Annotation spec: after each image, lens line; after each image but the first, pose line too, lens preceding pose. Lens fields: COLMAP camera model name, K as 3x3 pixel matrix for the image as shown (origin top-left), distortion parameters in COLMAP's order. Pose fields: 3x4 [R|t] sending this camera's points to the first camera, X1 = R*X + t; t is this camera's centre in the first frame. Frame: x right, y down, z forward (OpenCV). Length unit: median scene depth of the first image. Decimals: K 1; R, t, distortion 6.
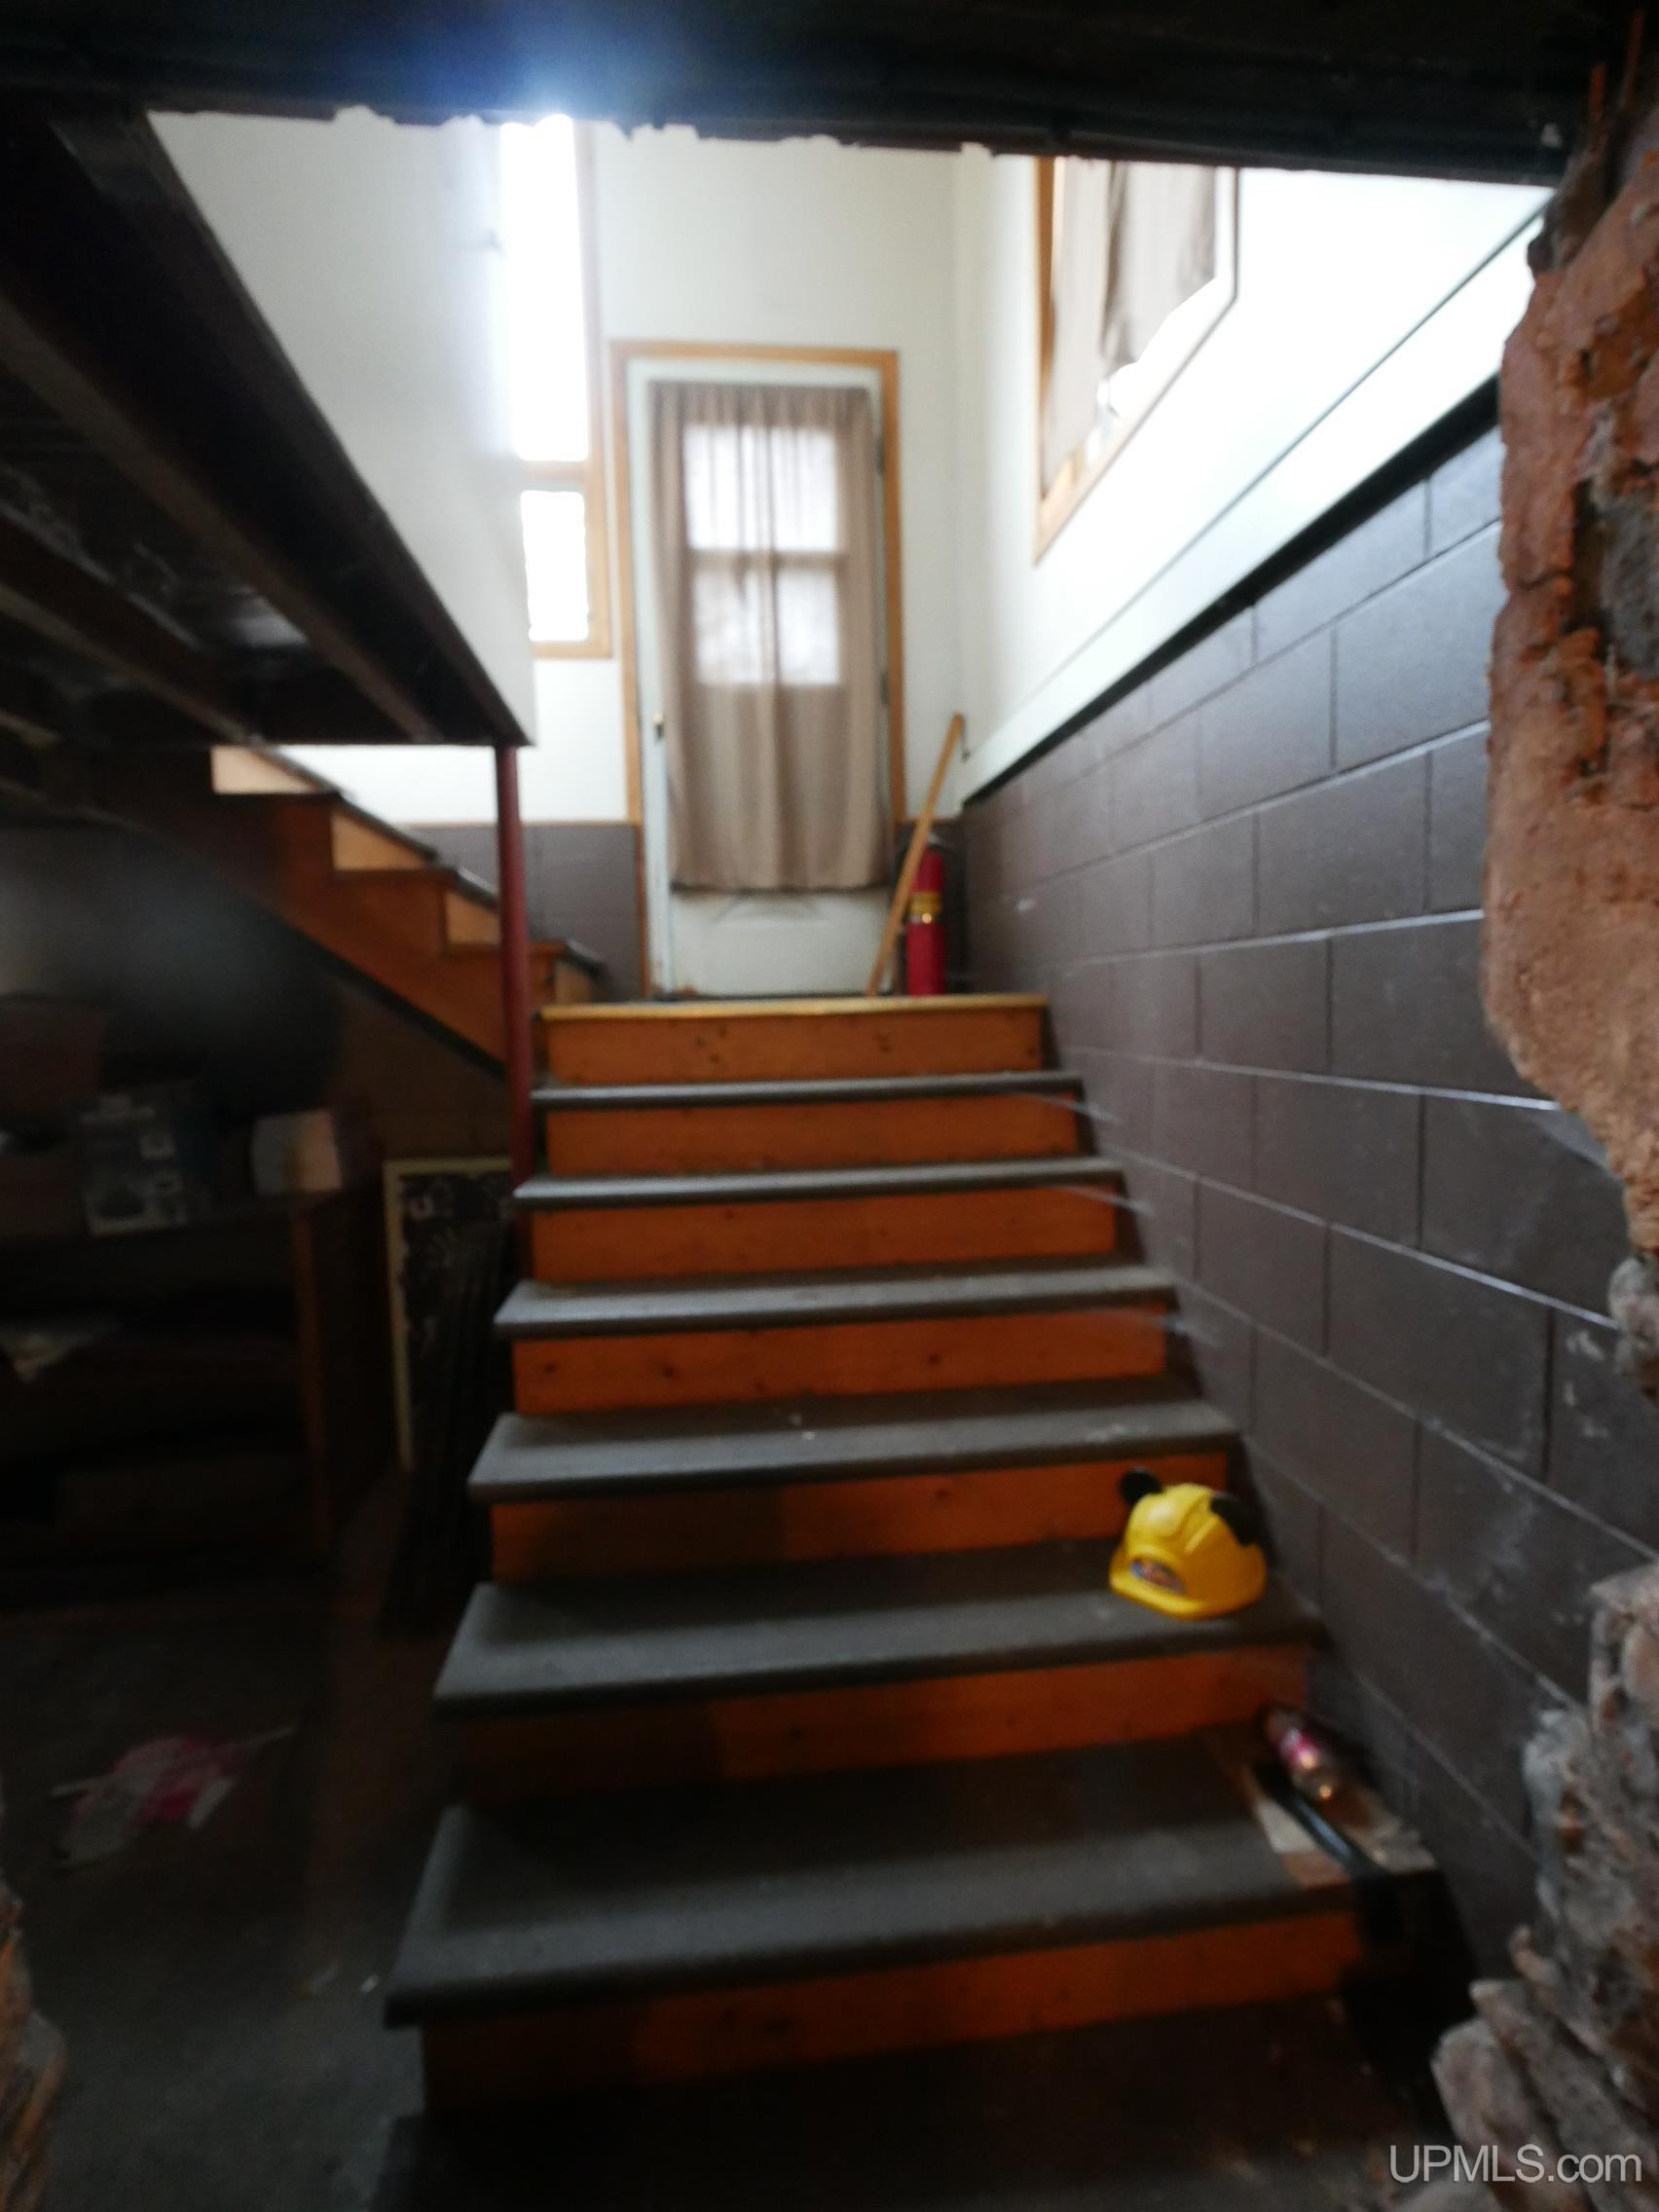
lens RADIAL K [[1085.3, 0, 831.3], [0, 1085.3, 1142.2], [0, 0, 1]] dist [-0.001776, 0.000307]
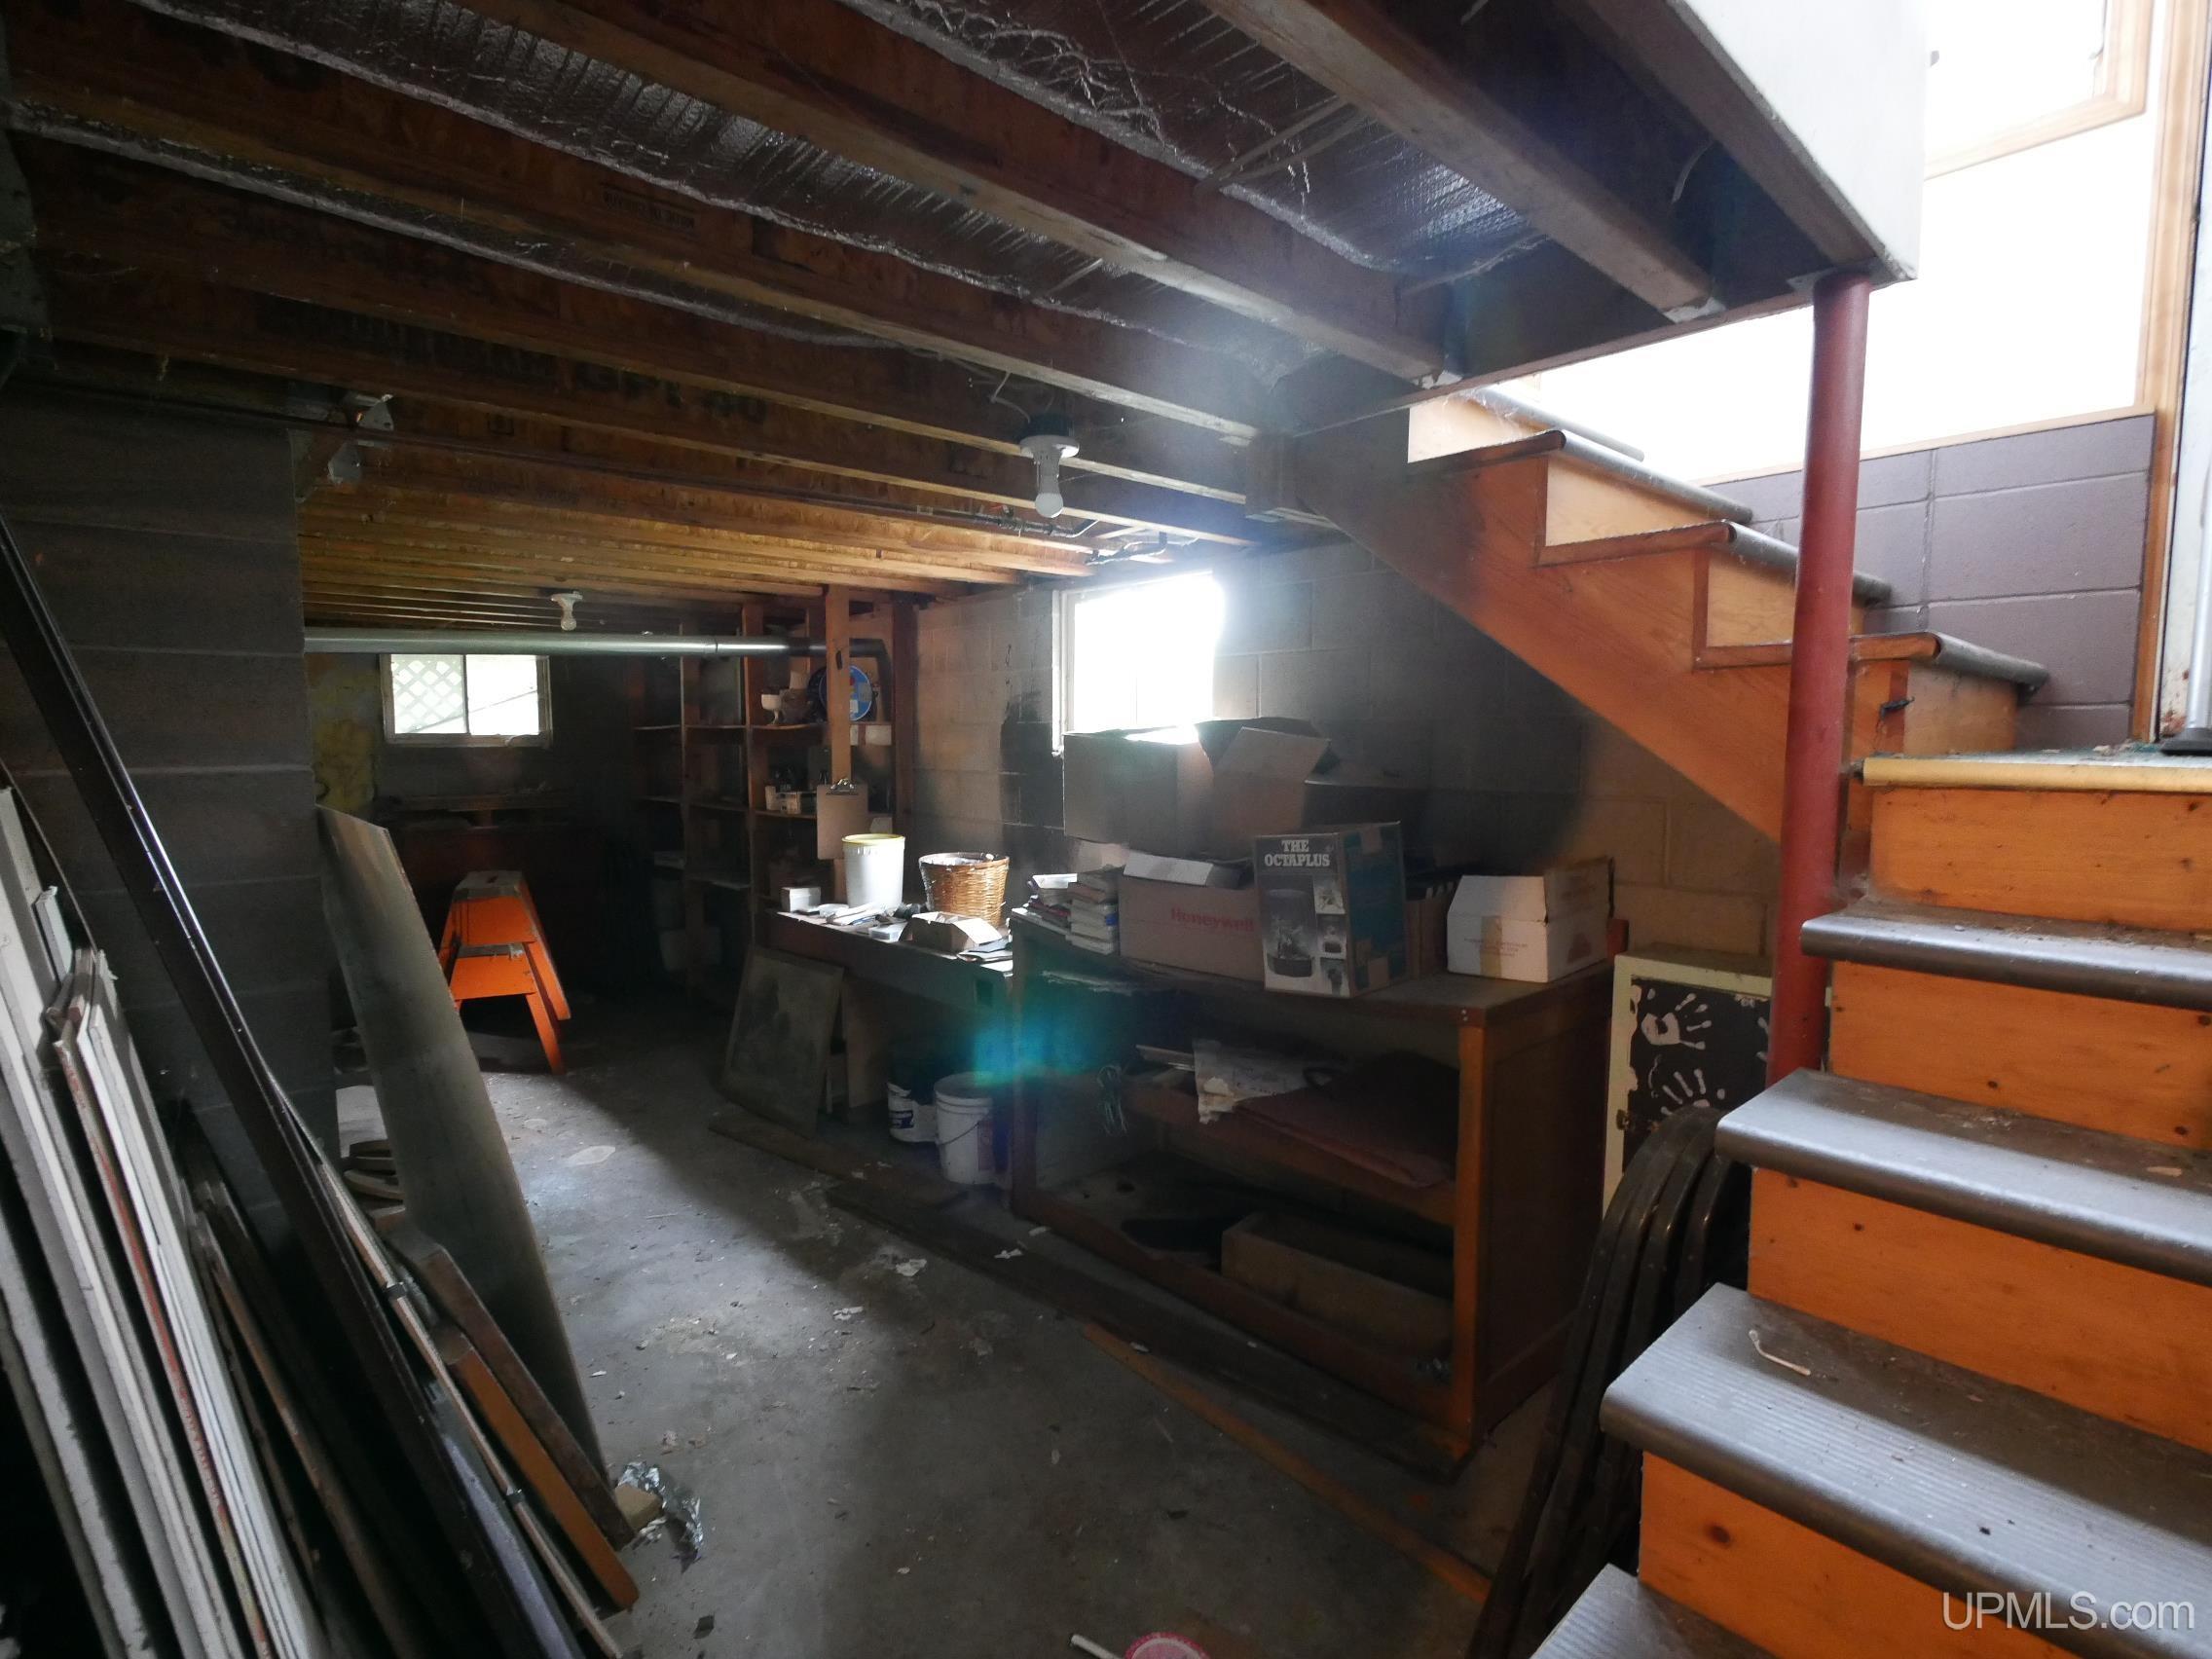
lens RADIAL K [[1085.3, 0, 1100.9], [0, 1085.3, 831.1], [0, 0, 1]] dist [-0.001776, 0.000307]
pose [[0.585873, 0.090072, -0.805382, -0.044791], [-0.114825, 0.993004, 0.027526, -0.053820], [0.802227, 0.076351, 0.592117, 0.346457]]
